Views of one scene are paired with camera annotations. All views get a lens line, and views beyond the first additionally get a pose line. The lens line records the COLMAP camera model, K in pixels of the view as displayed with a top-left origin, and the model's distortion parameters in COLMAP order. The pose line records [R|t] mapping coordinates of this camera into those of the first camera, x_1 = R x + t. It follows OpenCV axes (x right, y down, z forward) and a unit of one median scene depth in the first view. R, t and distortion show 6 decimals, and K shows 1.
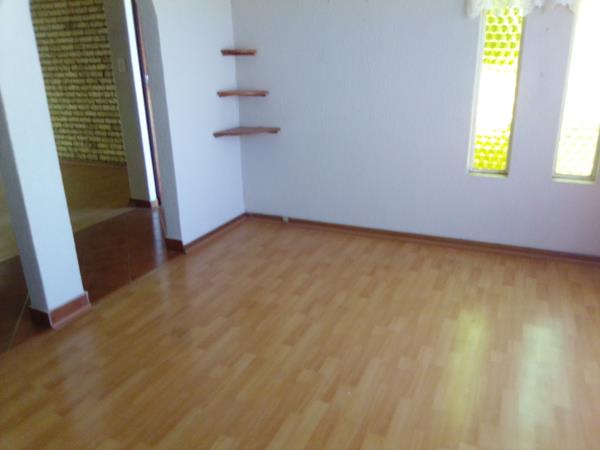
lens RADIAL K [[466.5, 0, 299.9], [0, 466.5, 226.1], [0, 0, 1]] dist [0.004640, 0.005659]
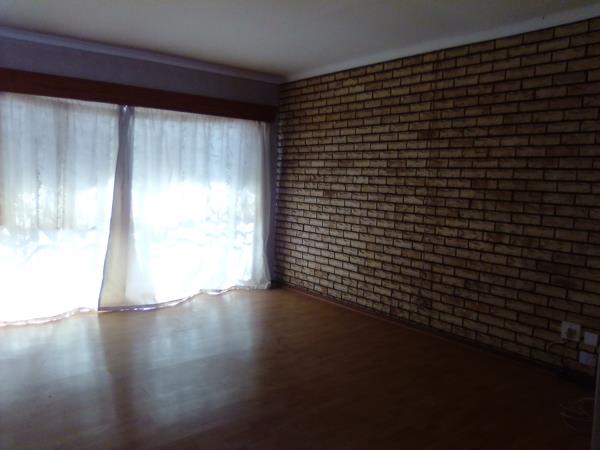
lens RADIAL K [[466.5, 0, 299.8], [0, 466.5, 224.4], [0, 0, 1]] dist [0.004640, 0.005659]
pose [[0.897520, 0.090760, -0.431533, -0.338882], [-0.181869, 0.967673, -0.174738, -0.138126], [0.401723, 0.235313, 0.885012, 0.328773]]
